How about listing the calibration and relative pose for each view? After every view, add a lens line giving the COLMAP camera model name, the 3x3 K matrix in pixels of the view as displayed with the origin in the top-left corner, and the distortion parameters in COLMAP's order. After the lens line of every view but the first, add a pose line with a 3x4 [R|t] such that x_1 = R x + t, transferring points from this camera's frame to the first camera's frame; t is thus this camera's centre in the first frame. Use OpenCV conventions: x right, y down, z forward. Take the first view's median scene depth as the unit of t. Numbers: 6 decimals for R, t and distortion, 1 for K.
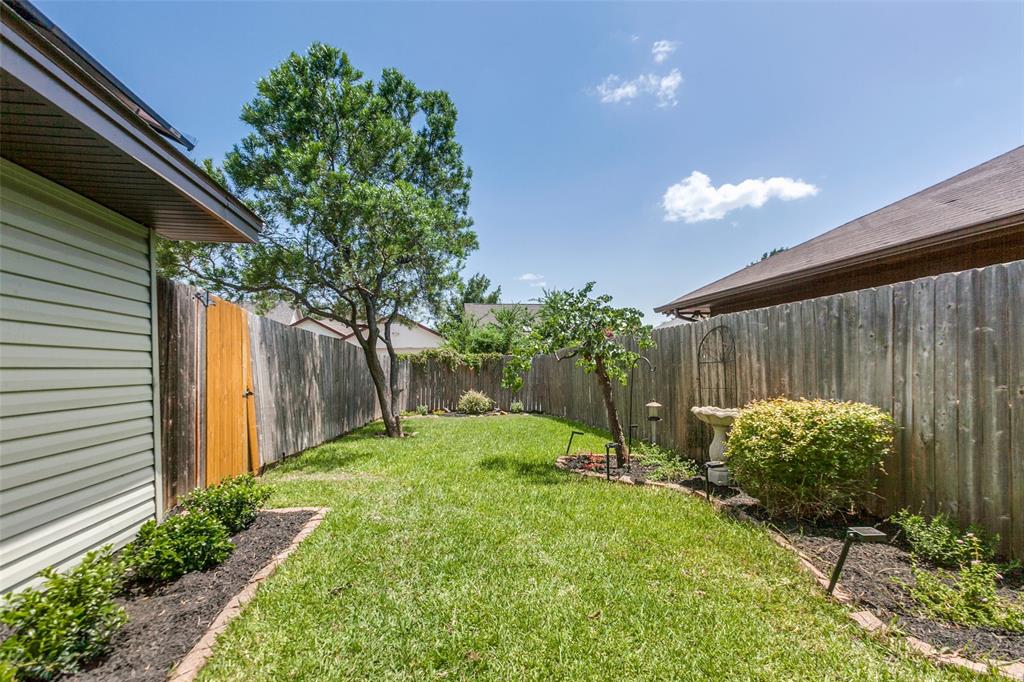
lens RADIAL K [[469.9, 0, 510.1], [0, 469.9, 356.6], [0, 0, 1]] dist [0.001218, 0.000286]
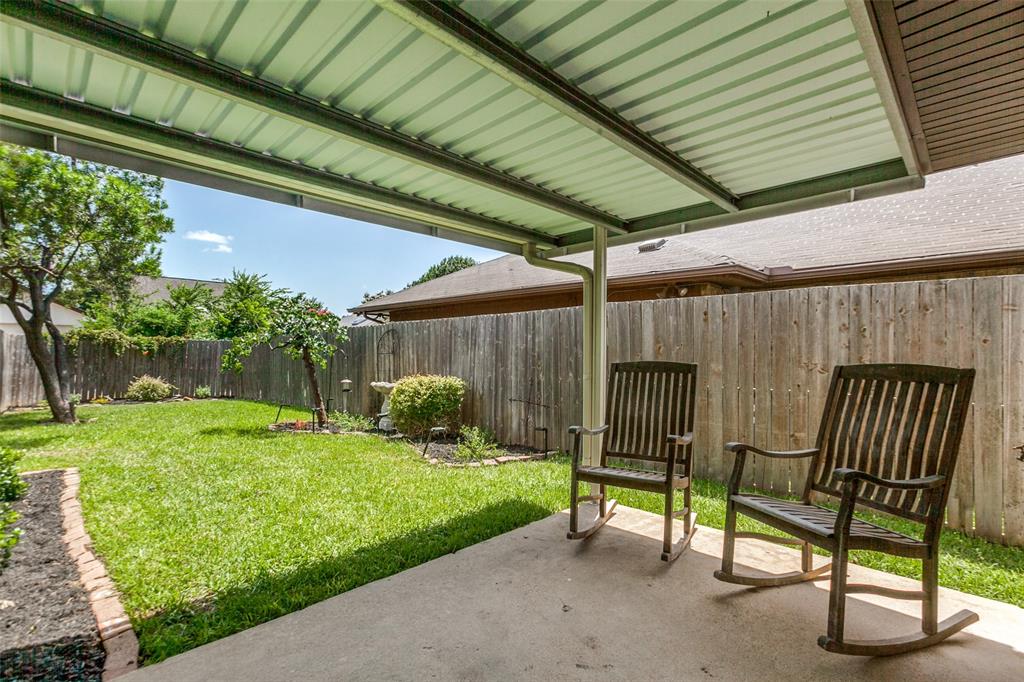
lens RADIAL K [[469.9, 0, 510.1], [0, 469.9, 356.6], [0, 0, 1]] dist [0.001218, 0.000286]
pose [[0.803690, 0.017894, 0.594779, -0.148701], [-0.033898, 0.999301, 0.015740, -0.014867], [-0.594082, -0.032812, 0.803735, -0.454470]]
